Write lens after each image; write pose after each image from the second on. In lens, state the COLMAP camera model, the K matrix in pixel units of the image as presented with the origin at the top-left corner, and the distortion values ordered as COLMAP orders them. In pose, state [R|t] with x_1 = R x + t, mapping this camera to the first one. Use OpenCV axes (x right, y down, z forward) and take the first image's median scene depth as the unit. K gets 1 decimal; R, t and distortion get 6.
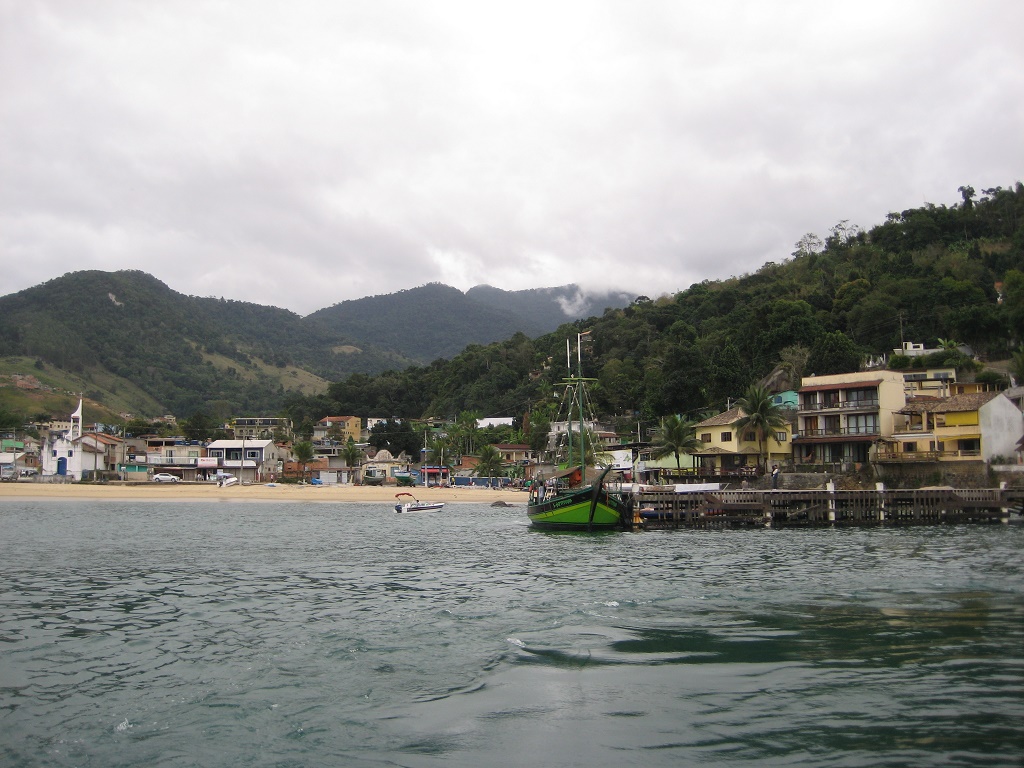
lens RADIAL K [[1062.4, 0, 512.0], [0, 1062.4, 384.0], [0, 0, 1]] dist [-0.162797, 0.209179]
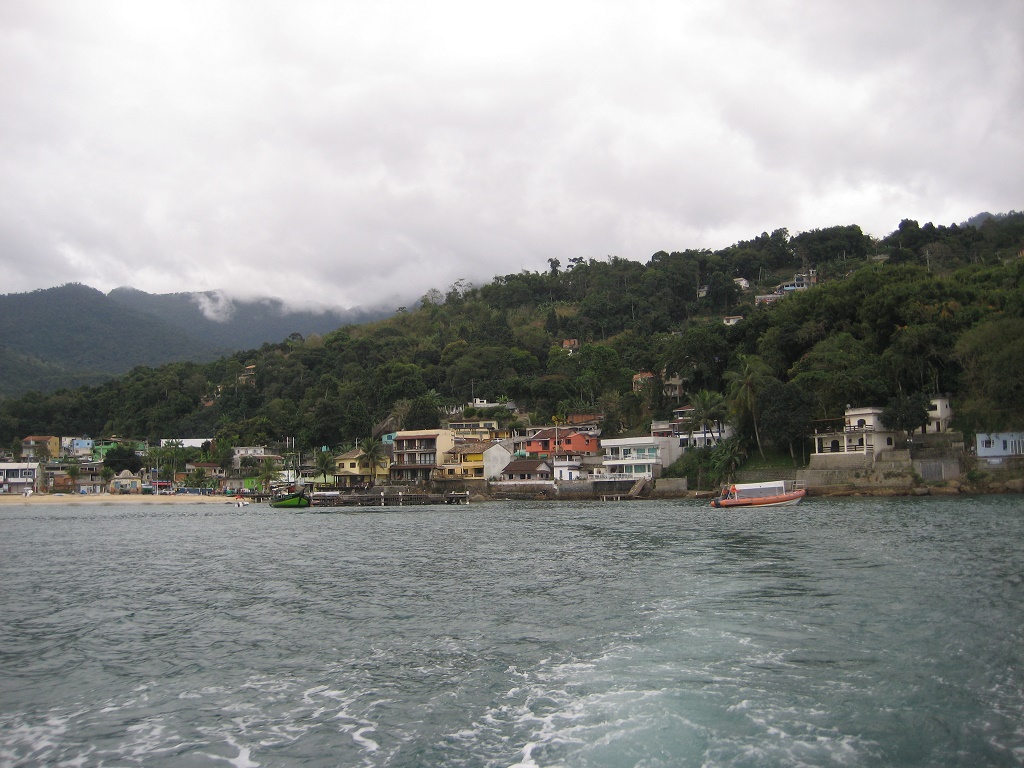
lens RADIAL K [[1062.4, 0, 512.0], [0, 1062.4, 384.0], [0, 0, 1]] dist [-0.162797, 0.209179]
pose [[0.944986, 0.018507, 0.326586, -0.063199], [-0.016537, 0.999824, -0.008806, -0.037567], [-0.326691, 0.002921, 0.945127, -0.382495]]
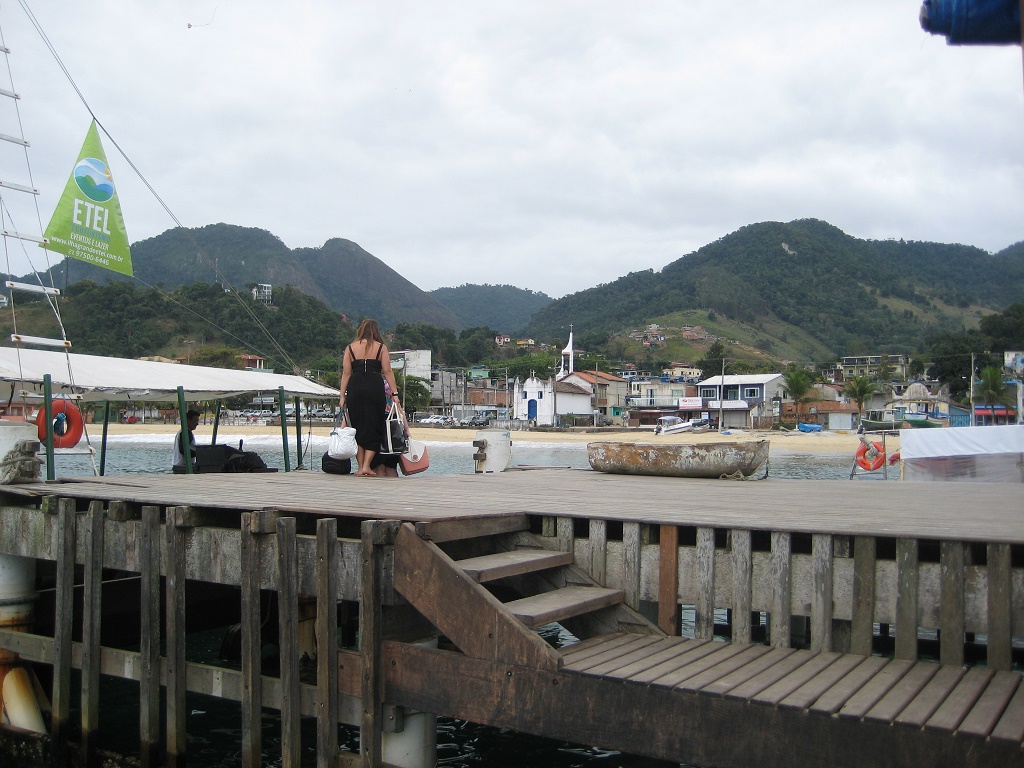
lens RADIAL K [[1062.4, 0, 512.0], [0, 1062.4, 384.0], [0, 0, 1]] dist [-0.162797, 0.209179]
pose [[0.802526, -0.015672, -0.596412, 0.053126], [0.045036, 0.998394, 0.034365, 0.018992], [0.594915, -0.054439, 0.801943, 0.201283]]
